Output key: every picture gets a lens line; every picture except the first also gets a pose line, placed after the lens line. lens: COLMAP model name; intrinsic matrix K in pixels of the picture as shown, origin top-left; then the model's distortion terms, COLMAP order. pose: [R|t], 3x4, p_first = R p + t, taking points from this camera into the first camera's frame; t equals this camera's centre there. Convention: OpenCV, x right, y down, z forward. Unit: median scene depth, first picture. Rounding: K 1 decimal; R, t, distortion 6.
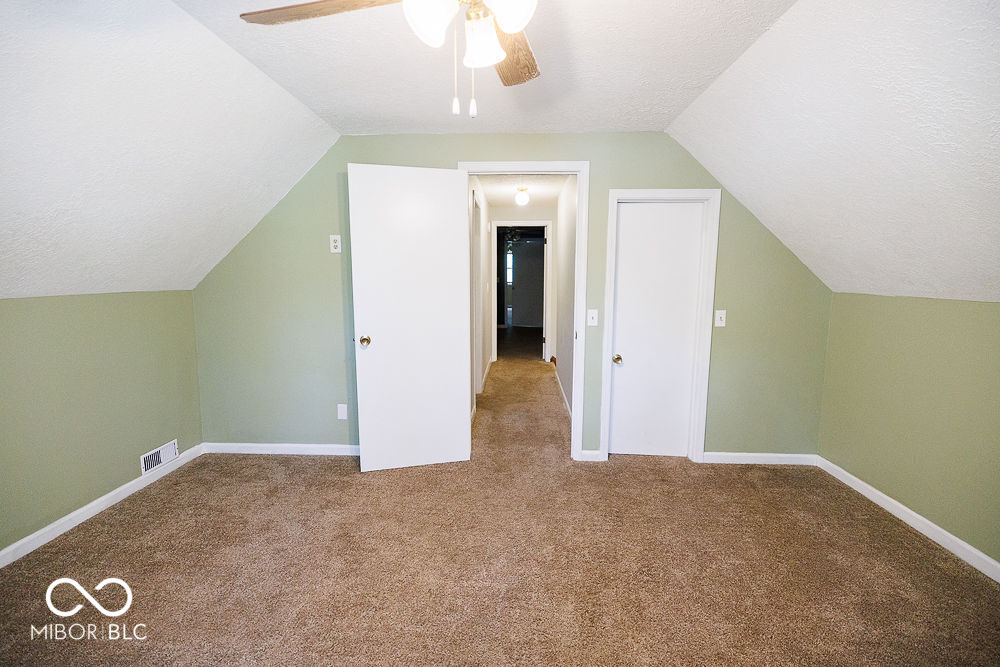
lens RADIAL K [[416.9, 0, 500.1], [0, 416.9, 330.7], [0, 0, 1]] dist [0.001468, 0.000430]
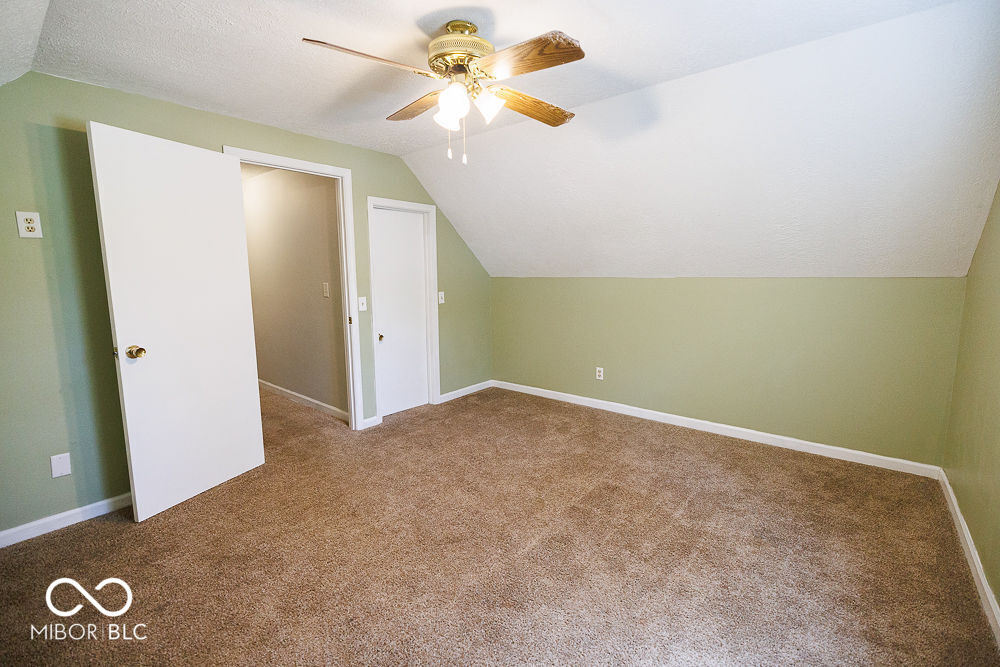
lens RADIAL K [[416.9, 0, 503.5], [0, 416.9, 331.0], [0, 0, 1]] dist [0.001468, 0.000430]
pose [[0.610760, -0.125919, 0.781740, -0.471029], [0.121434, 0.990491, 0.064669, 0.016934], [-0.782449, 0.055433, 0.620243, -0.034909]]
